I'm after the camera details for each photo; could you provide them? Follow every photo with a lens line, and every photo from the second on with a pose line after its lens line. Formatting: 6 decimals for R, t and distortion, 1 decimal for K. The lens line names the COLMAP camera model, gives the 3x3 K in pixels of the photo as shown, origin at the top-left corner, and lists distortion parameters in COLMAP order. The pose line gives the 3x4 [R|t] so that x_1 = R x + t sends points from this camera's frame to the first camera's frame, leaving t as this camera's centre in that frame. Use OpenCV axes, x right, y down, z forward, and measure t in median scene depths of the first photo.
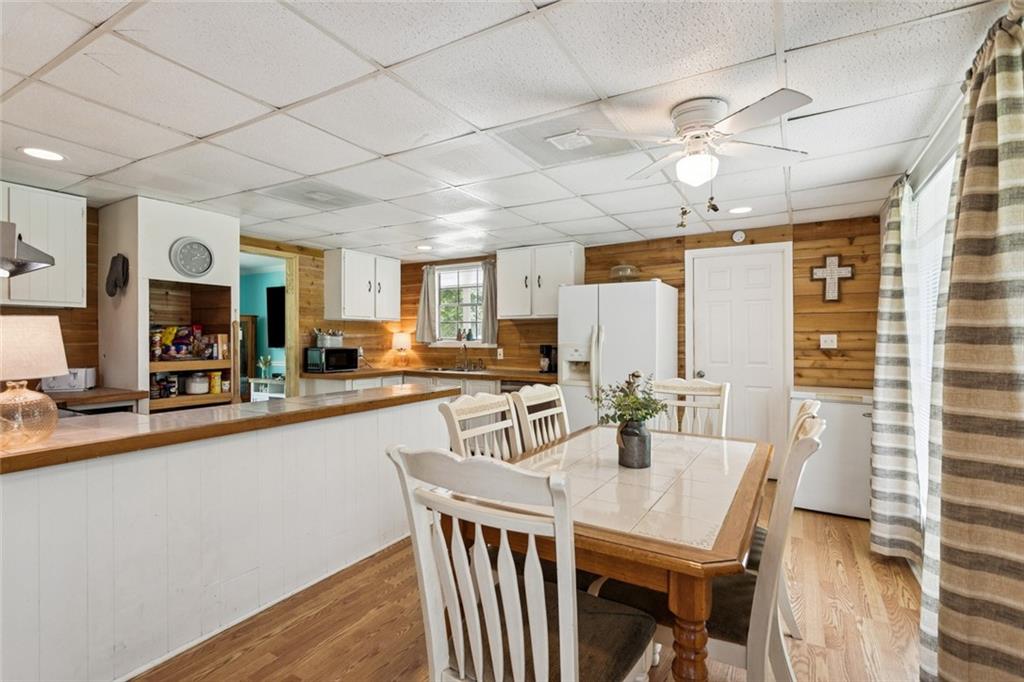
lens RADIAL K [[493.4, 0, 512.0], [0, 493.4, 341.0], [0, 0, 1]] dist [0.000467, 0.000121]
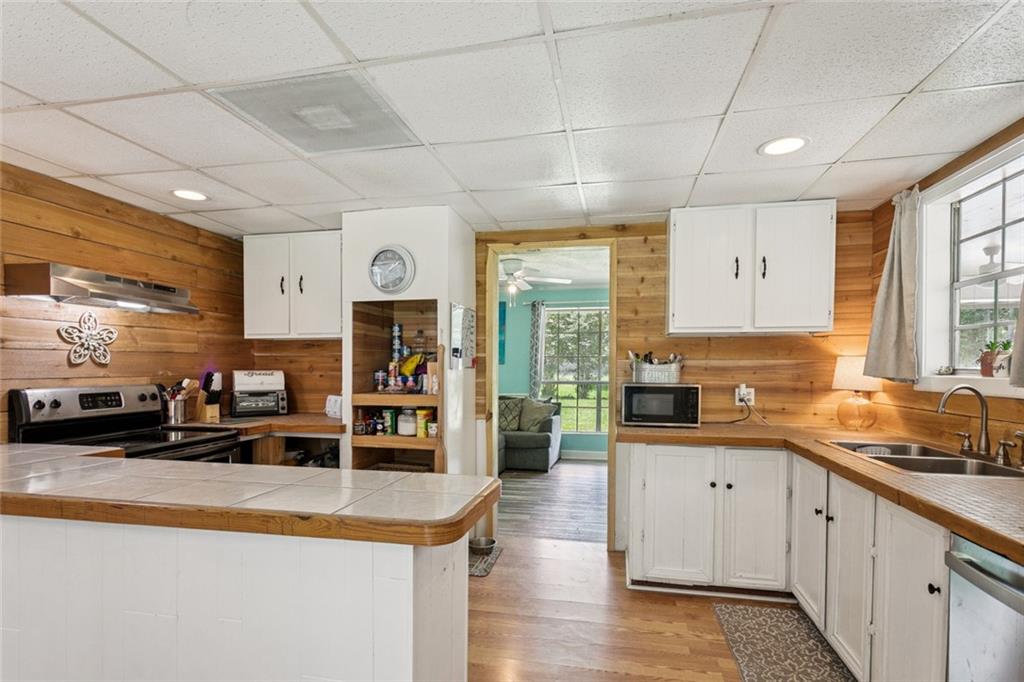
lens RADIAL K [[499.8, 0, 497.3], [0, 499.8, 376.7], [0, 0, 1]] dist [0.000421, 0.000148]
pose [[0.302825, 0.017336, -0.952888, 0.145889], [-0.006415, 0.999849, 0.016152, -0.003352], [0.953025, 0.001222, 0.302891, 0.647066]]
